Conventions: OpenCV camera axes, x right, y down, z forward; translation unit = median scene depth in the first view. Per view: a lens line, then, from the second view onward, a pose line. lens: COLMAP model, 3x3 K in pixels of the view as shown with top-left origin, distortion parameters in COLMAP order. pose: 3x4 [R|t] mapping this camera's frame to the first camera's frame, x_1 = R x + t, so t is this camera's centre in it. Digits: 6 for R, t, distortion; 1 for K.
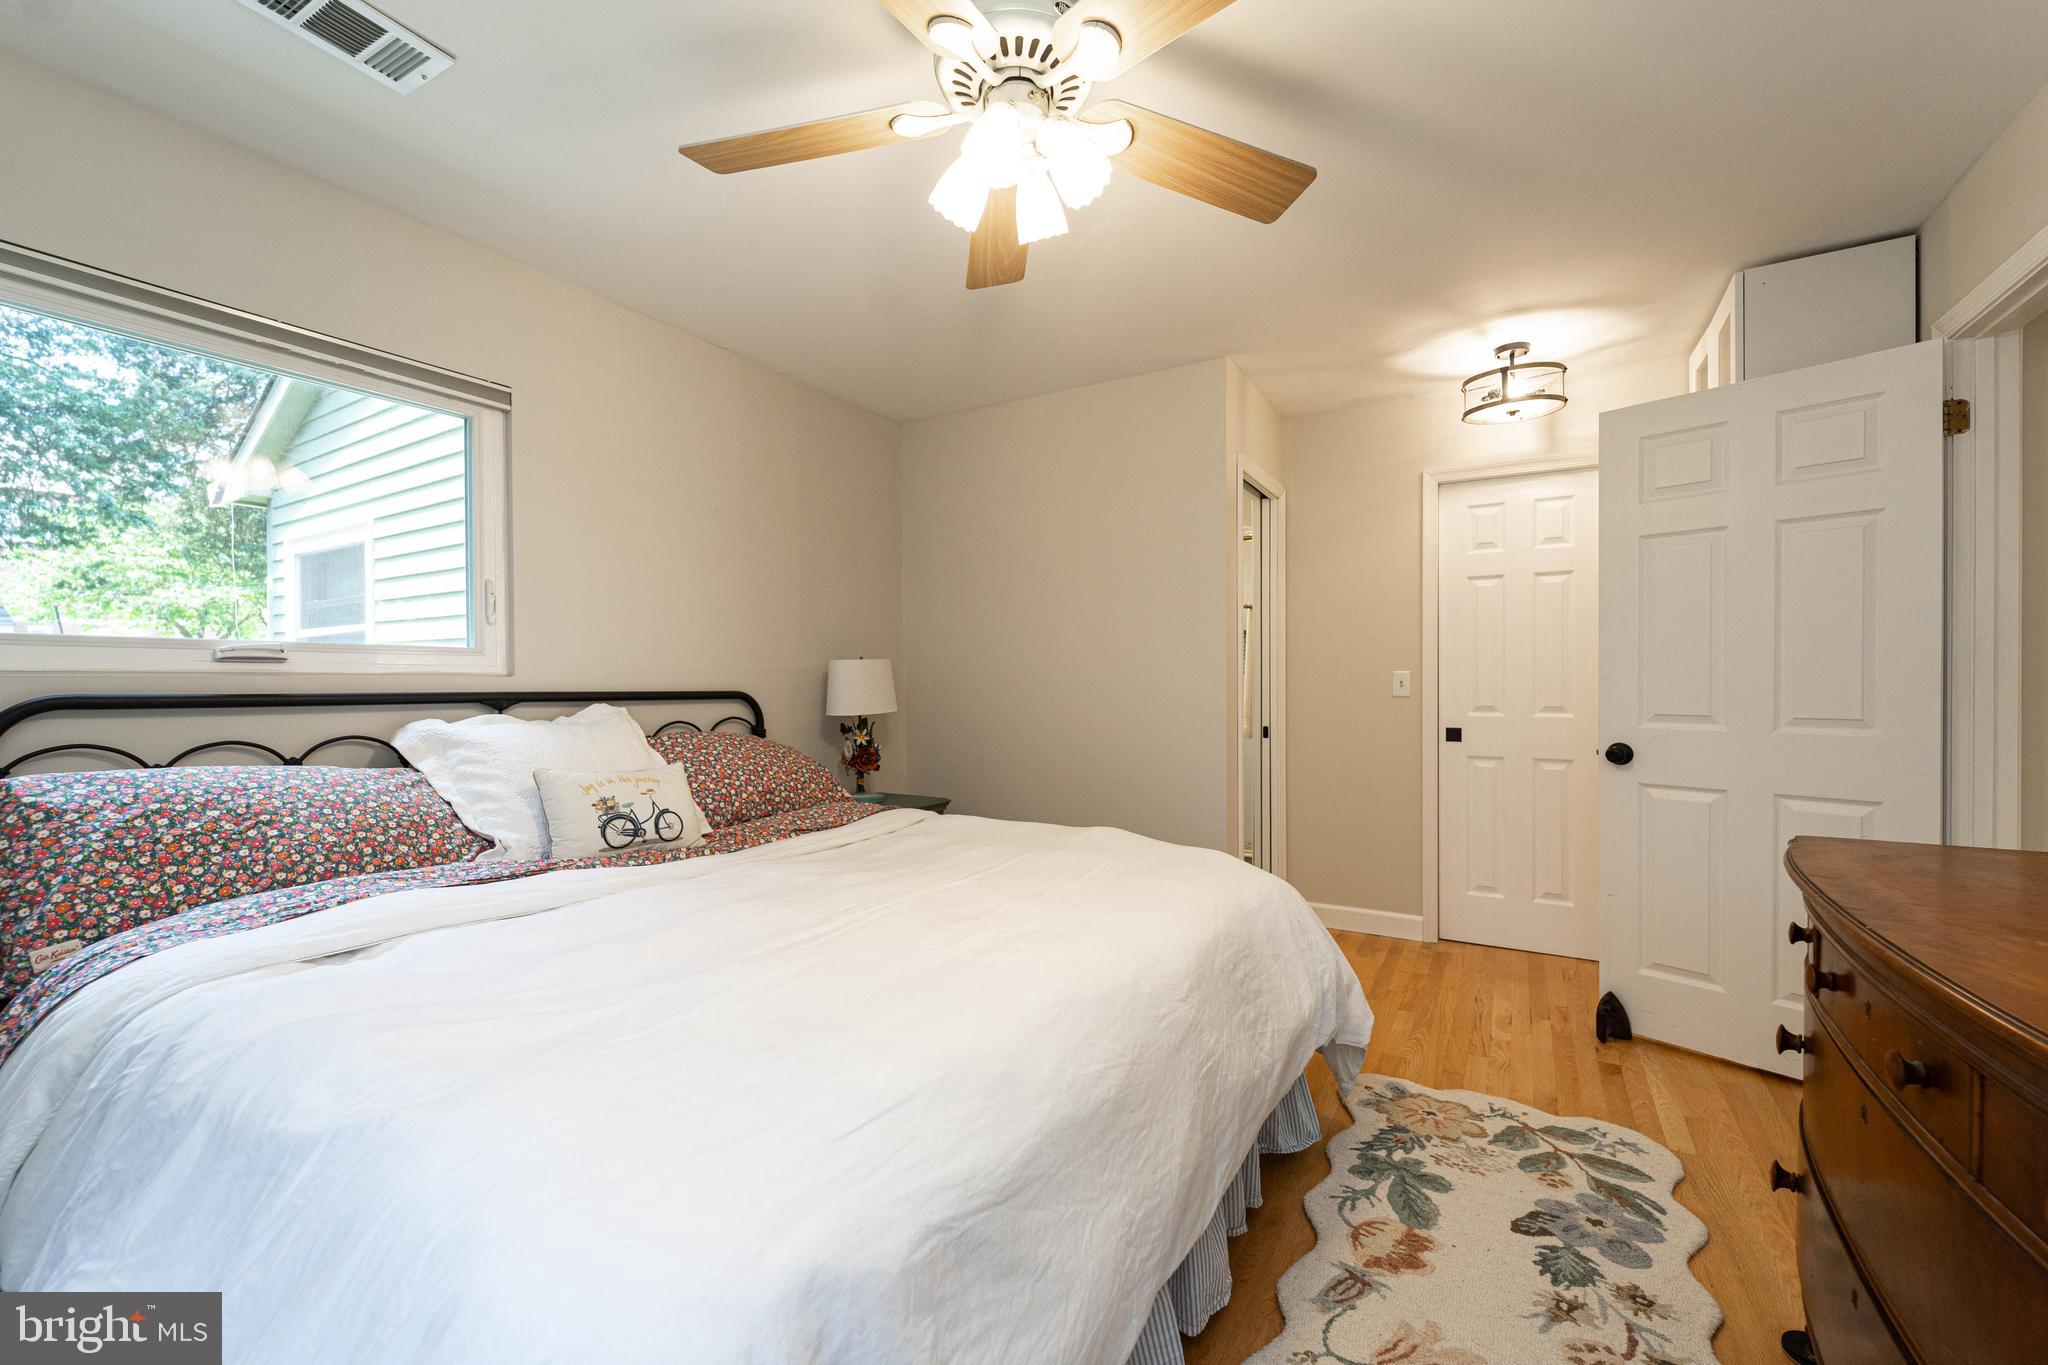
lens RADIAL K [[816.2, 0, 1033.8], [0, 816.2, 690.7], [0, 0, 1]] dist [-0.000851, -0.000162]
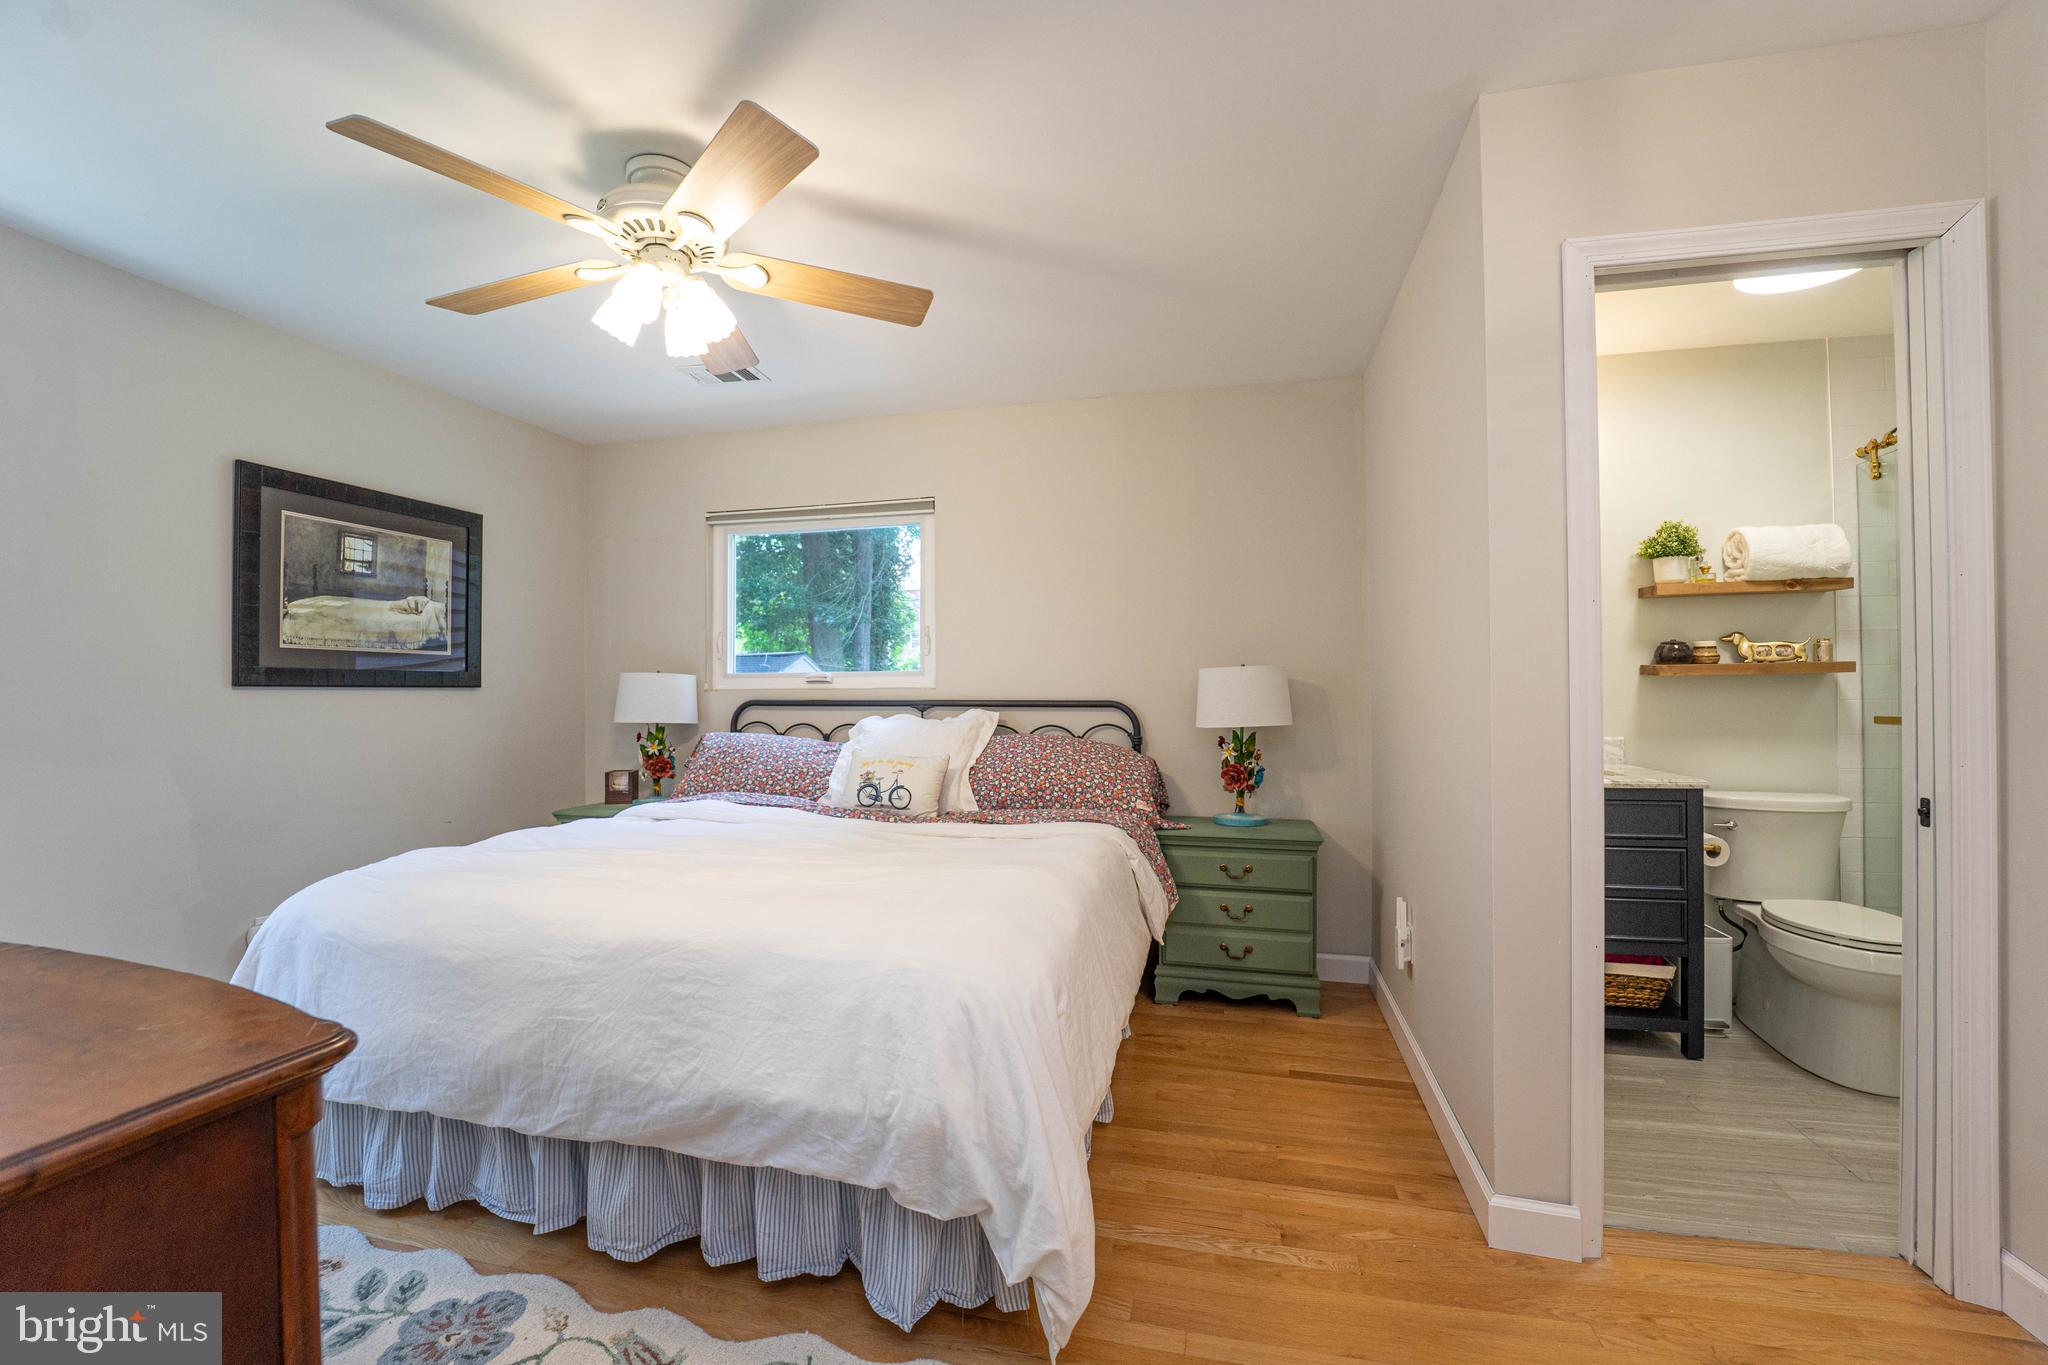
lens RADIAL K [[833.9, 0, 1028.0], [0, 833.9, 686.0], [0, 0, 1]] dist [-0.022519, -0.000495]
pose [[0.293376, -0.004760, -0.955985, 1.021788], [-0.002718, 0.999979, -0.005813, -0.017535], [0.955993, 0.004304, 0.293357, 0.834675]]
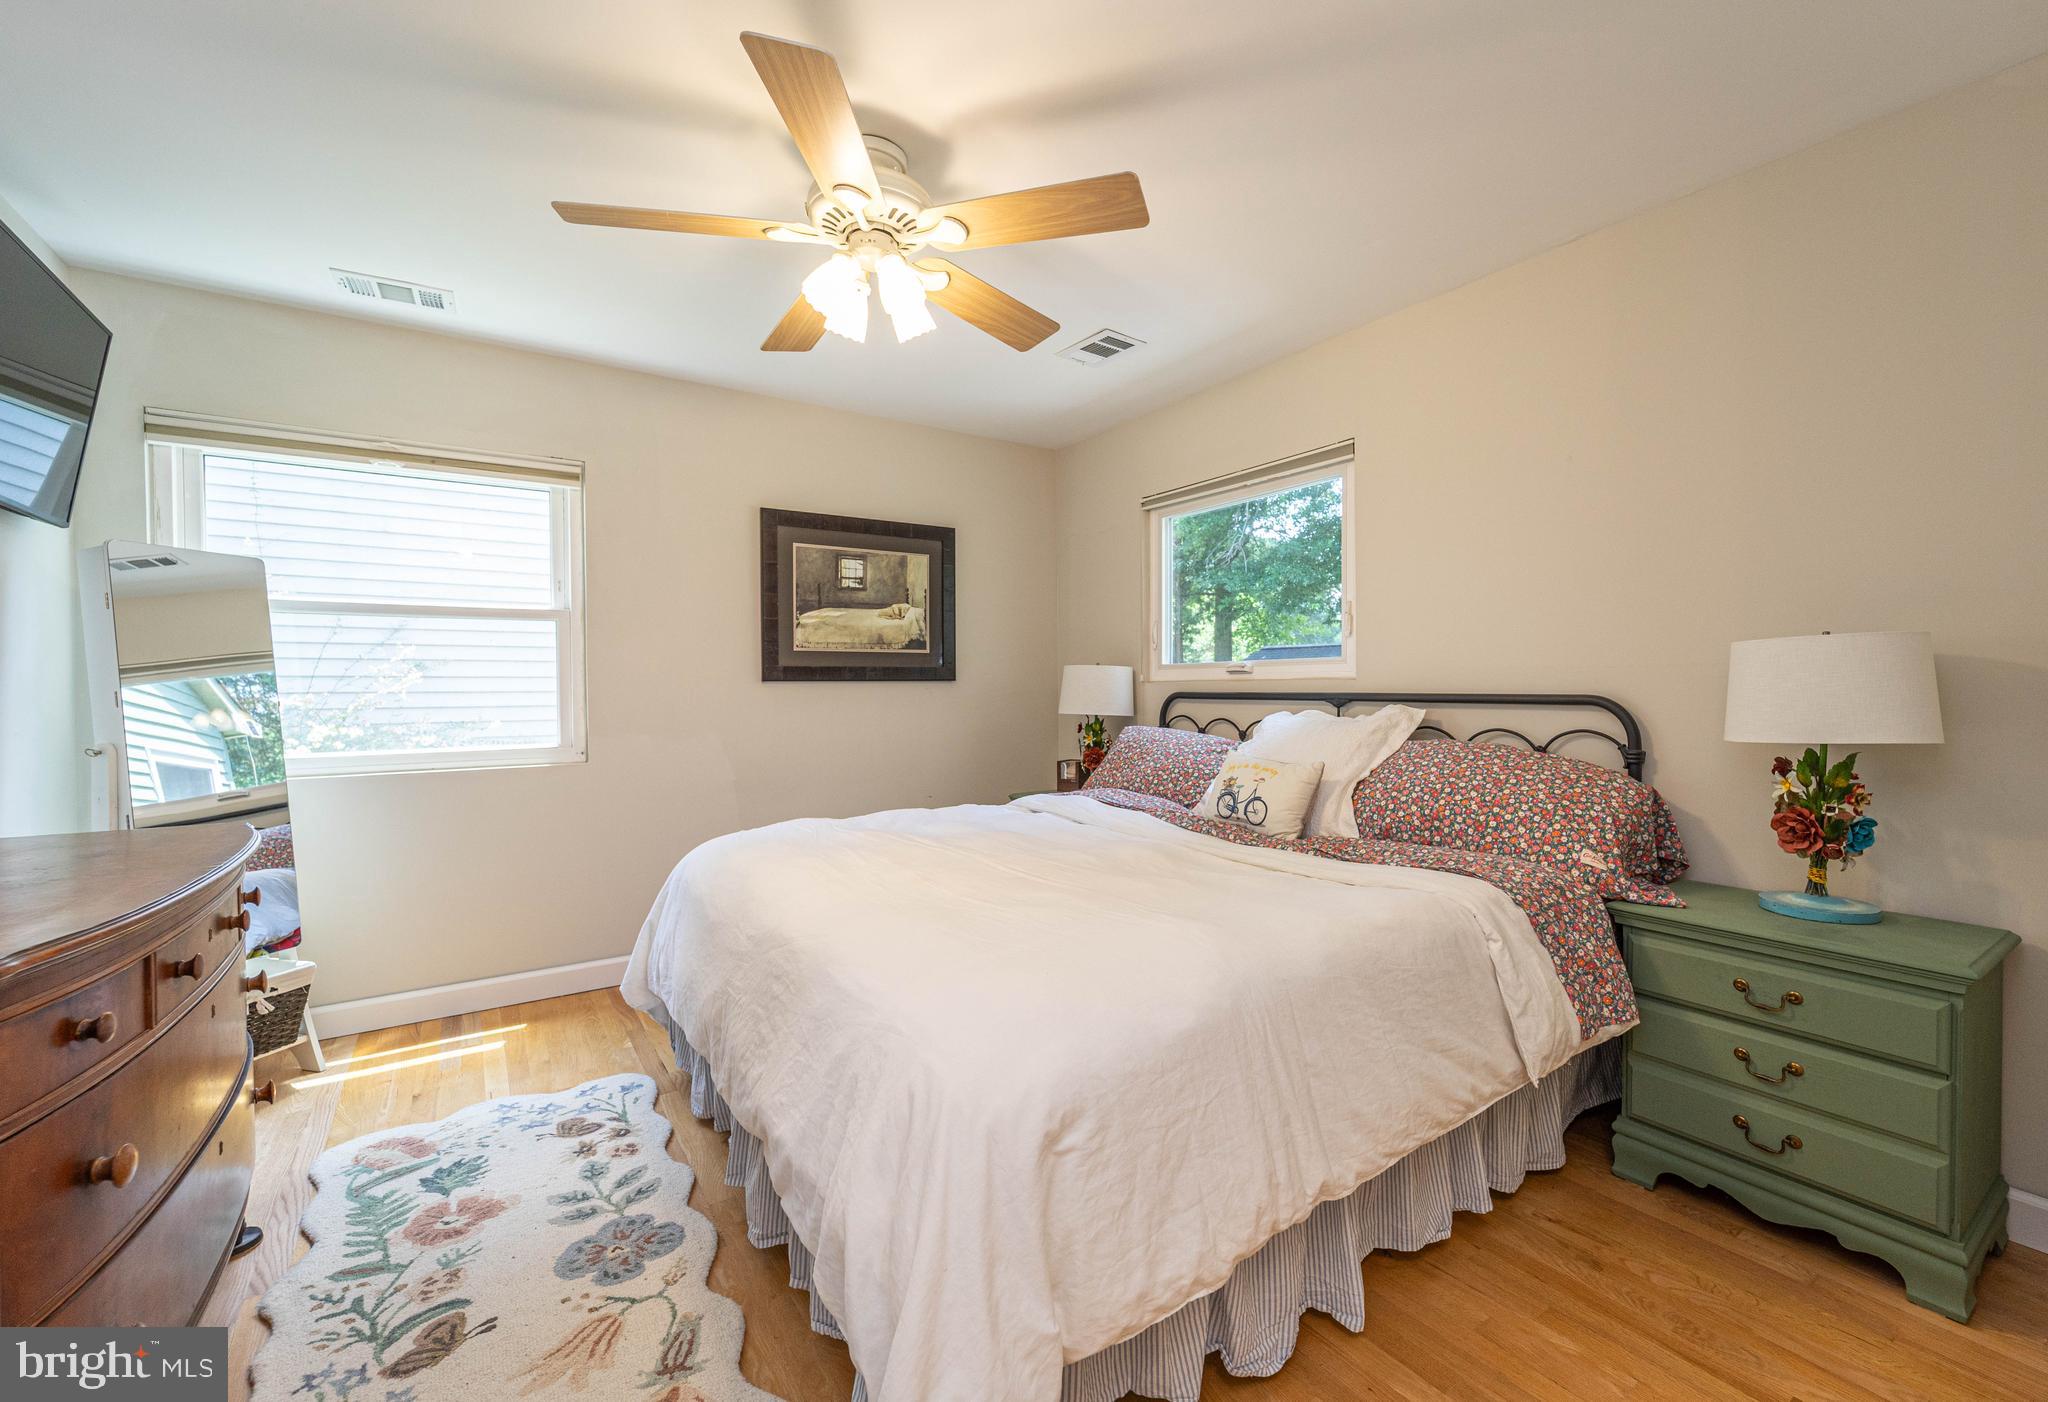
lens RADIAL K [[855.7, 0, 1071.9], [0, 855.7, 691.7], [0, 0, 1]] dist [0.001302, -0.002676]
pose [[-0.402301, 0.012072, -0.915428, 0.791774], [0.003193, 0.999925, 0.011783, -0.018230], [0.915502, 0.001817, -0.402310, 1.313351]]
